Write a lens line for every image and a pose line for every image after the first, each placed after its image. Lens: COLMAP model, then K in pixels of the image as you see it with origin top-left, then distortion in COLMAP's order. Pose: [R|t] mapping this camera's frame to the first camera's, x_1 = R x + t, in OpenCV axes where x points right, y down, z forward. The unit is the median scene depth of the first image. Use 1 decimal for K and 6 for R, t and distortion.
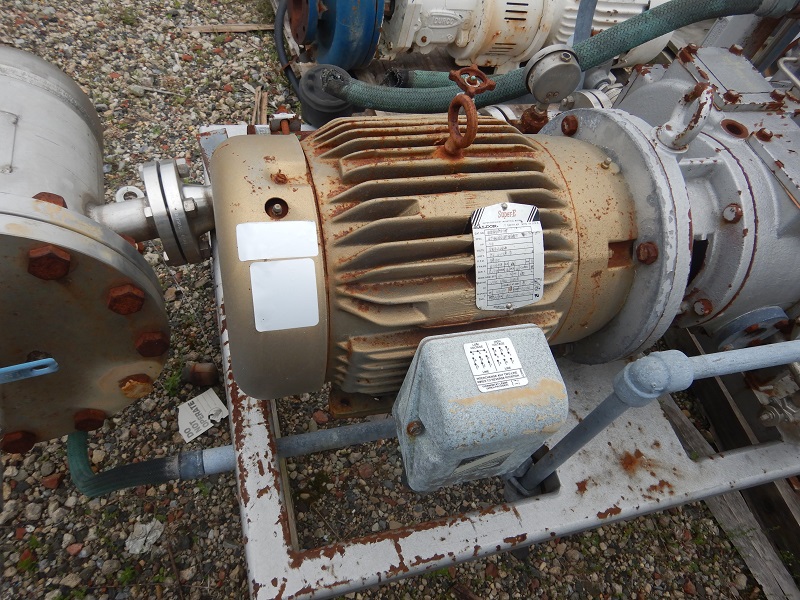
lens RADIAL K [[566.6, 0, 403.1], [0, 566.6, 301.5], [0, 0, 1]] dist [0.005436, -0.004102]
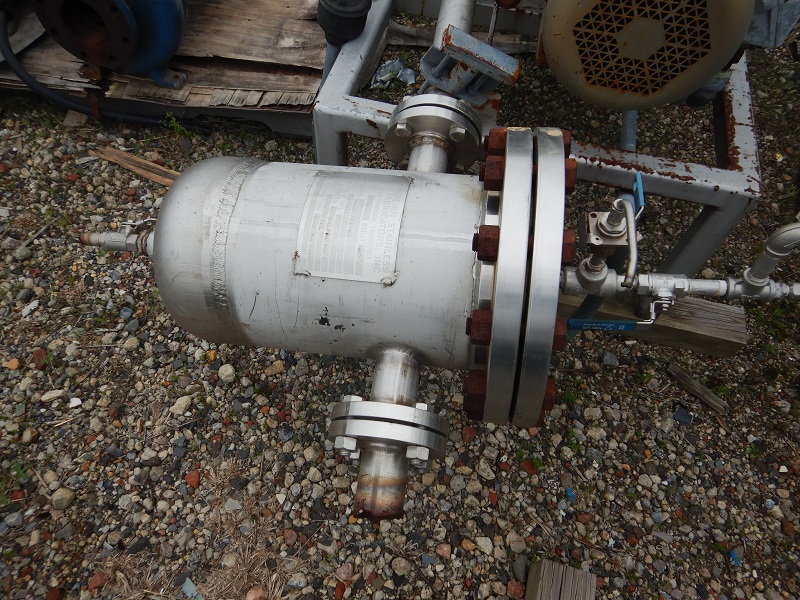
lens RADIAL K [[566.6, 0, 393.7], [0, 566.6, 304.0], [0, 0, 1]] dist [0.005436, -0.004102]
pose [[0.480175, -0.822657, 0.304413, -1.707774], [0.753473, 0.564514, 0.337049, -0.664088], [-0.449121, 0.067525, 0.890915, 0.109047]]
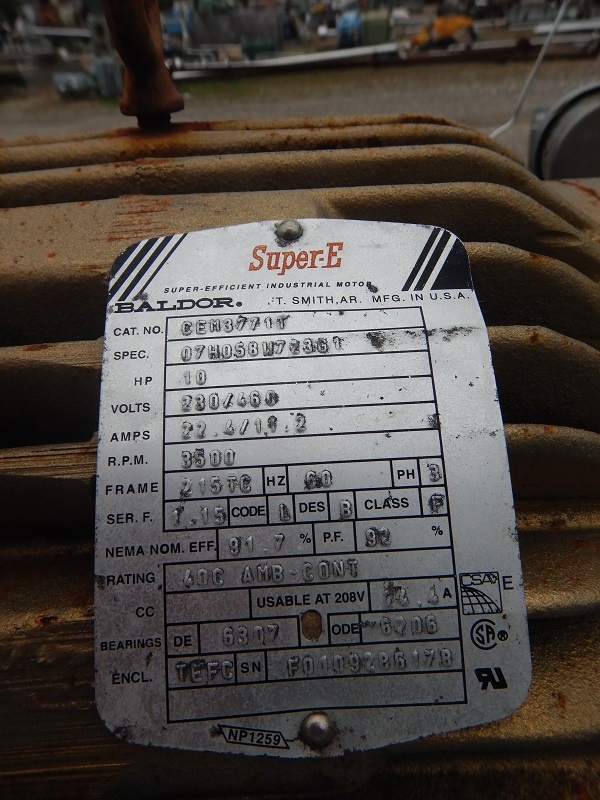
lens RADIAL K [[566.6, 0, 301.1], [0, 566.6, 400.6], [0, 0, 1]] dist [0.005436, -0.004102]
pose [[0.941715, -0.066619, -0.329750, 0.246757], [-0.063589, 0.927277, -0.368937, -0.021895], [0.330348, 0.368402, 0.868994, 0.808346]]
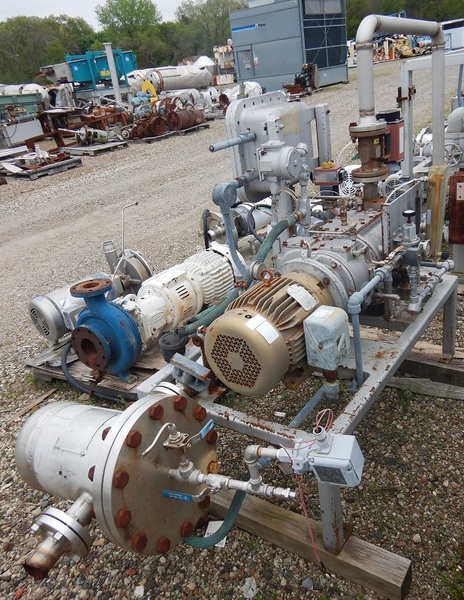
lens RADIAL K [[512.5, 0, 254.2], [0, 512.5, 301.9], [0, 0, 1]] dist [-0.001743, 0.005910]
pose [[0.712575, -0.524641, 0.465822, -1.447746], [0.687503, 0.654557, -0.314476, 0.704585], [-0.139920, 0.544341, 0.827113, -1.472486]]
